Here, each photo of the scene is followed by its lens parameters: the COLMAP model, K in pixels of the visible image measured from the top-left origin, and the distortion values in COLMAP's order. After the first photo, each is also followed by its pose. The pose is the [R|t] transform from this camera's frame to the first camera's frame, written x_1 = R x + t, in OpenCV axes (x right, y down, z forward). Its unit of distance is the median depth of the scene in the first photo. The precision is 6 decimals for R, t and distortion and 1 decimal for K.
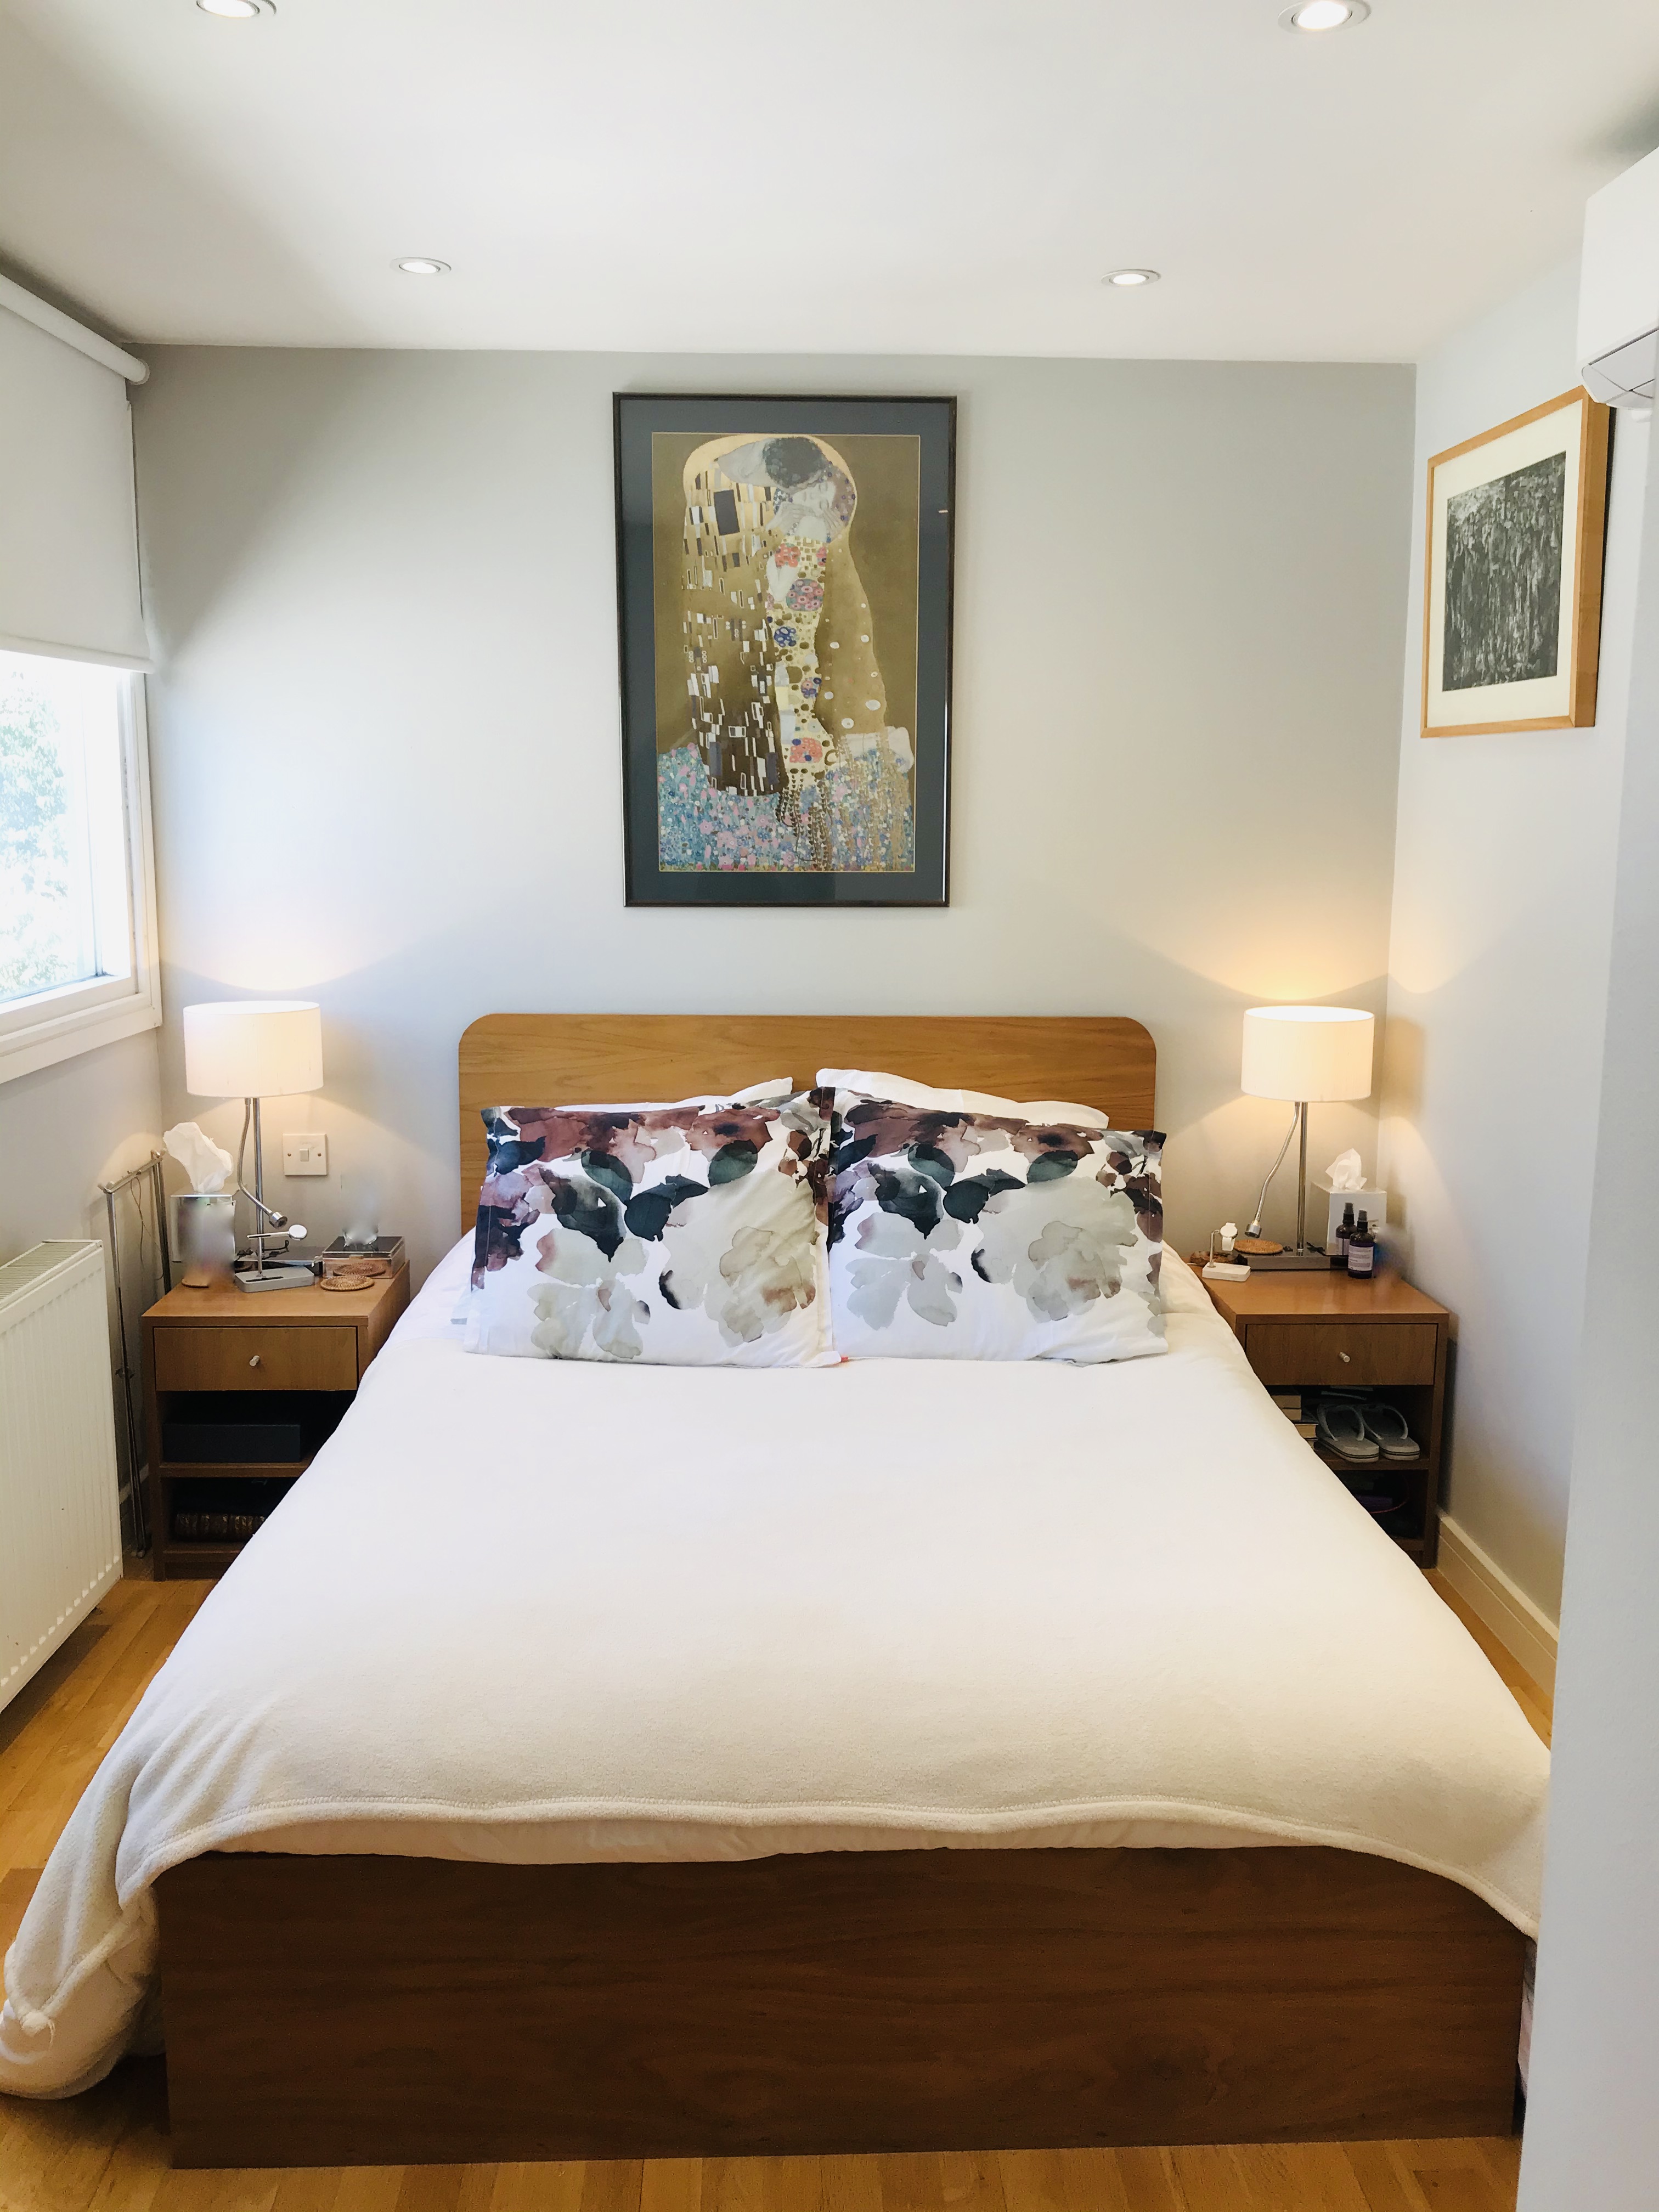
lens RADIAL K [[1842.0, 0, 835.9], [0, 1842.0, 1097.7], [0, 0, 1]] dist [-0.007365, -0.018553]
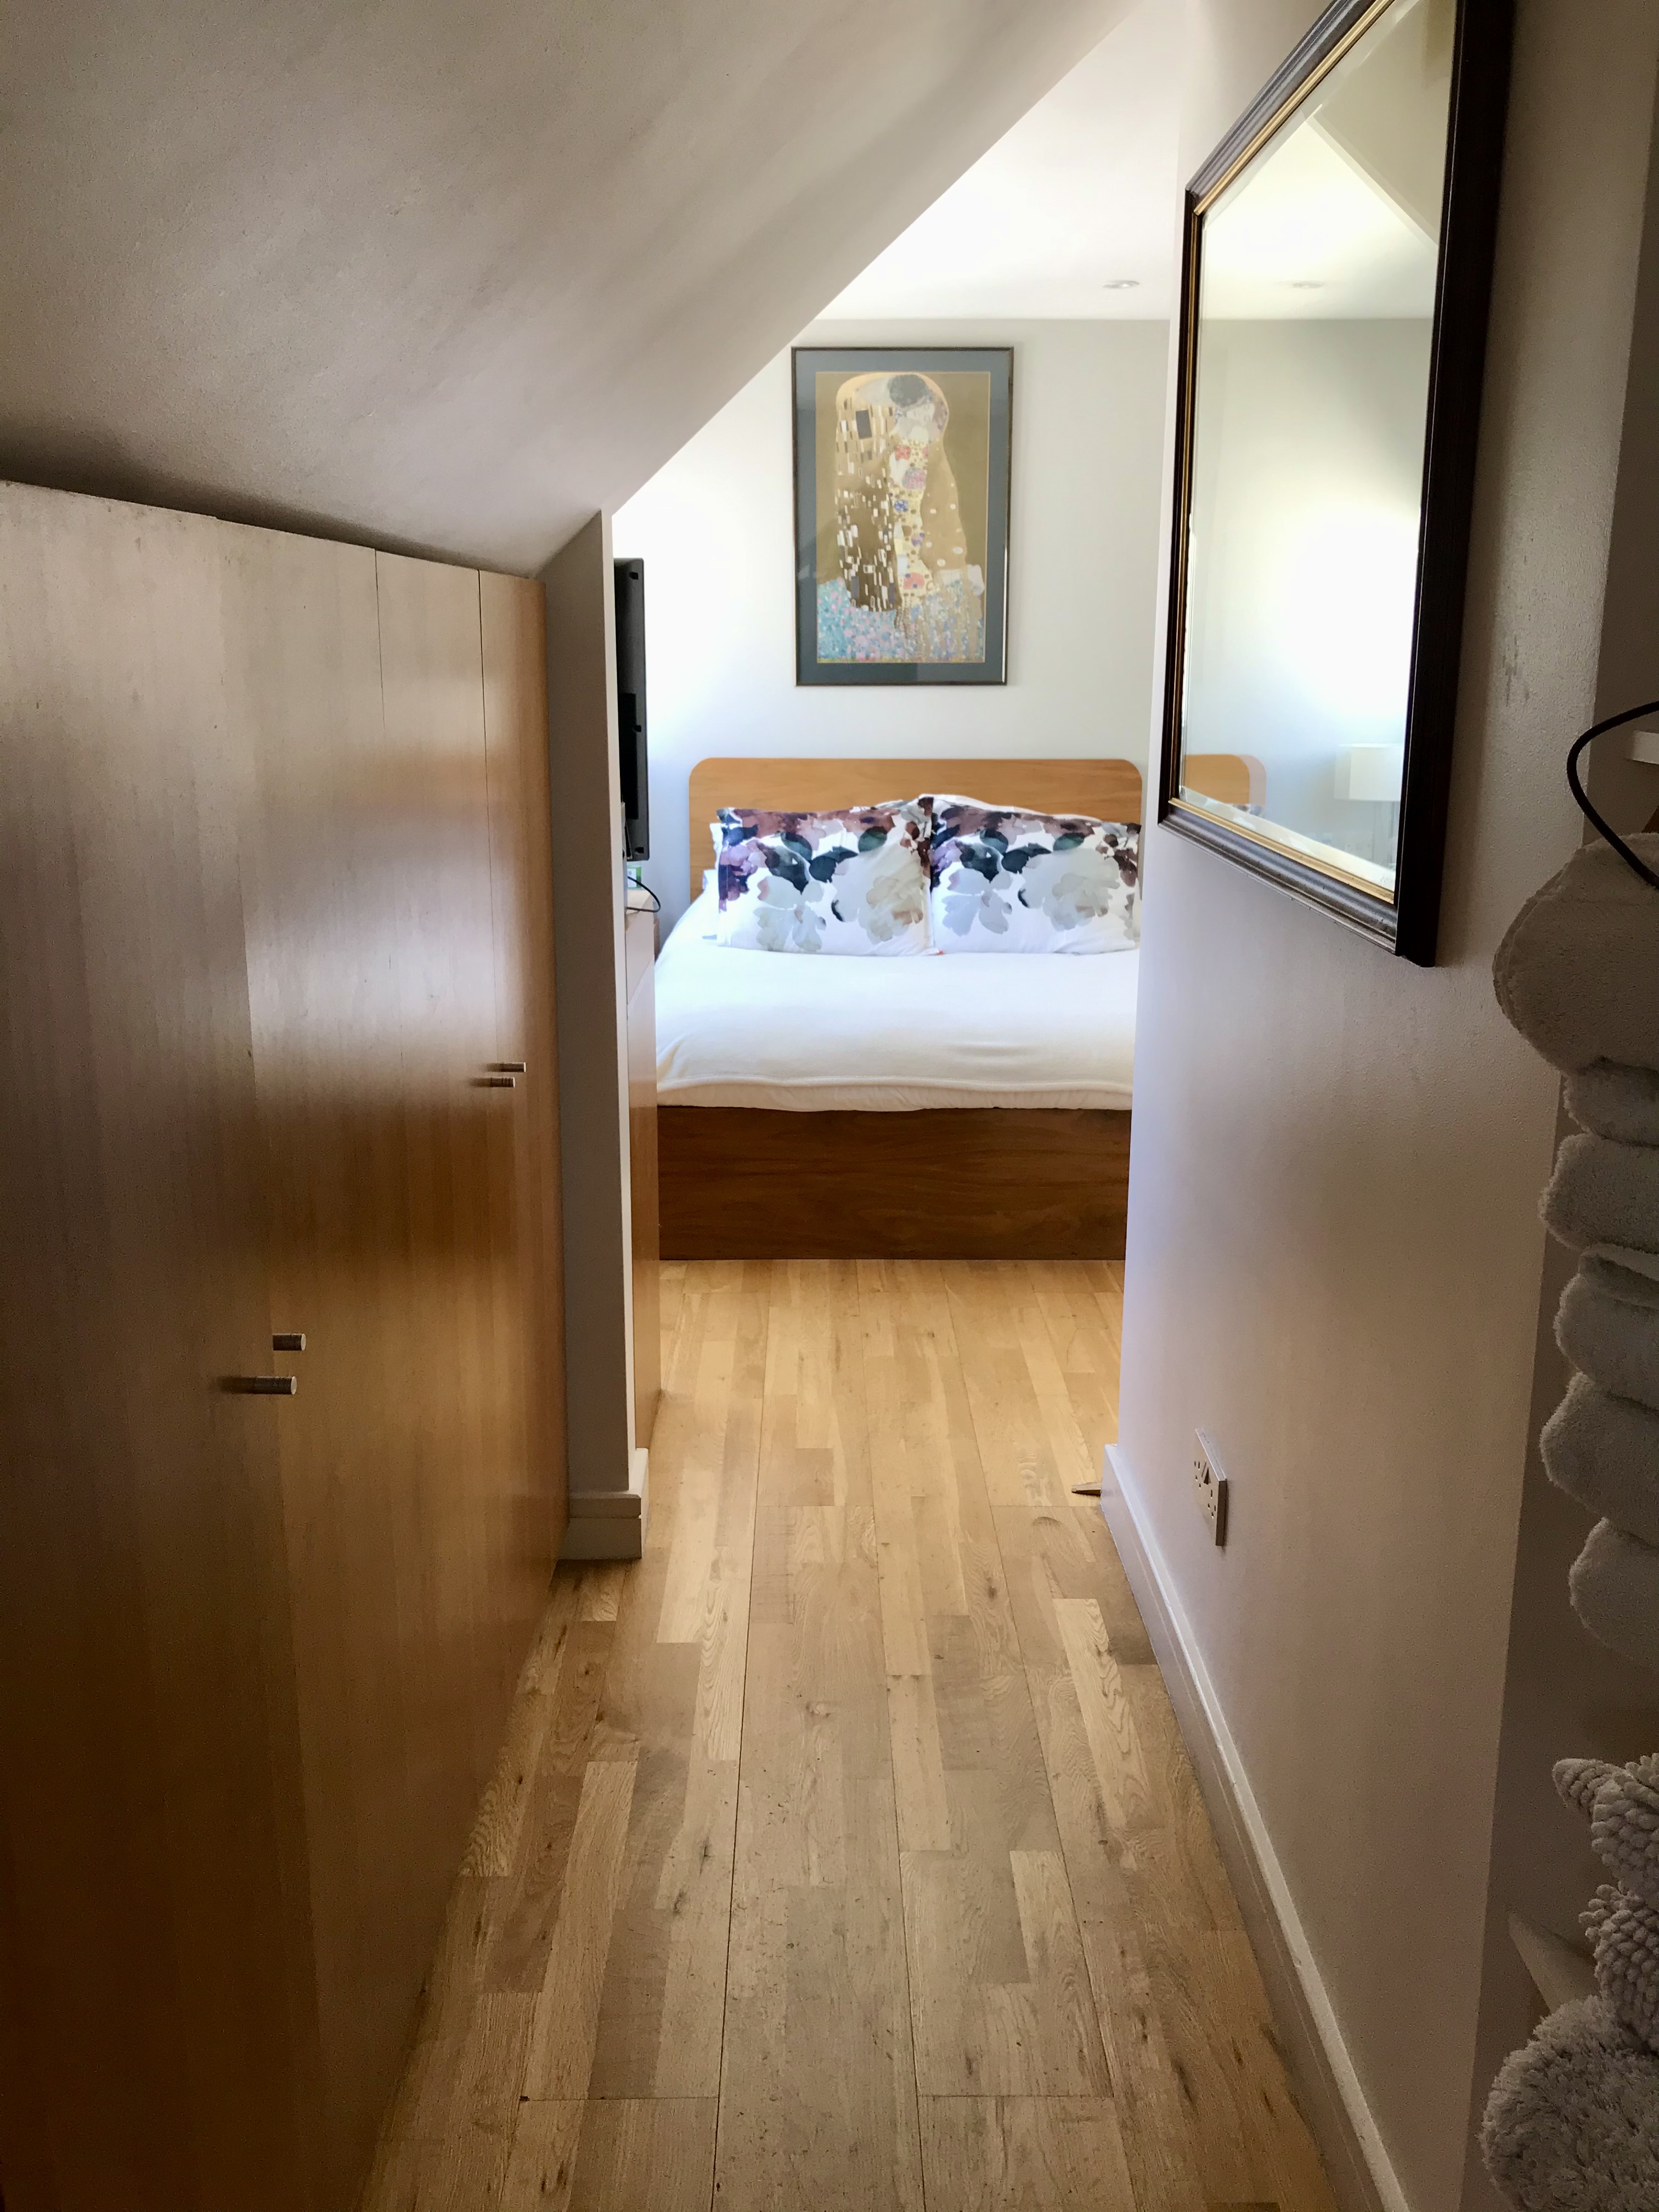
lens RADIAL K [[1842.0, 0, 816.2], [0, 1842.0, 1113.2], [0, 0, 1]] dist [-0.007365, -0.018553]
pose [[0.999107, 0.002724, -0.042163, -0.035685], [0.001403, 0.995231, 0.097540, 0.115943], [0.042227, -0.097512, 0.994338, -0.644265]]
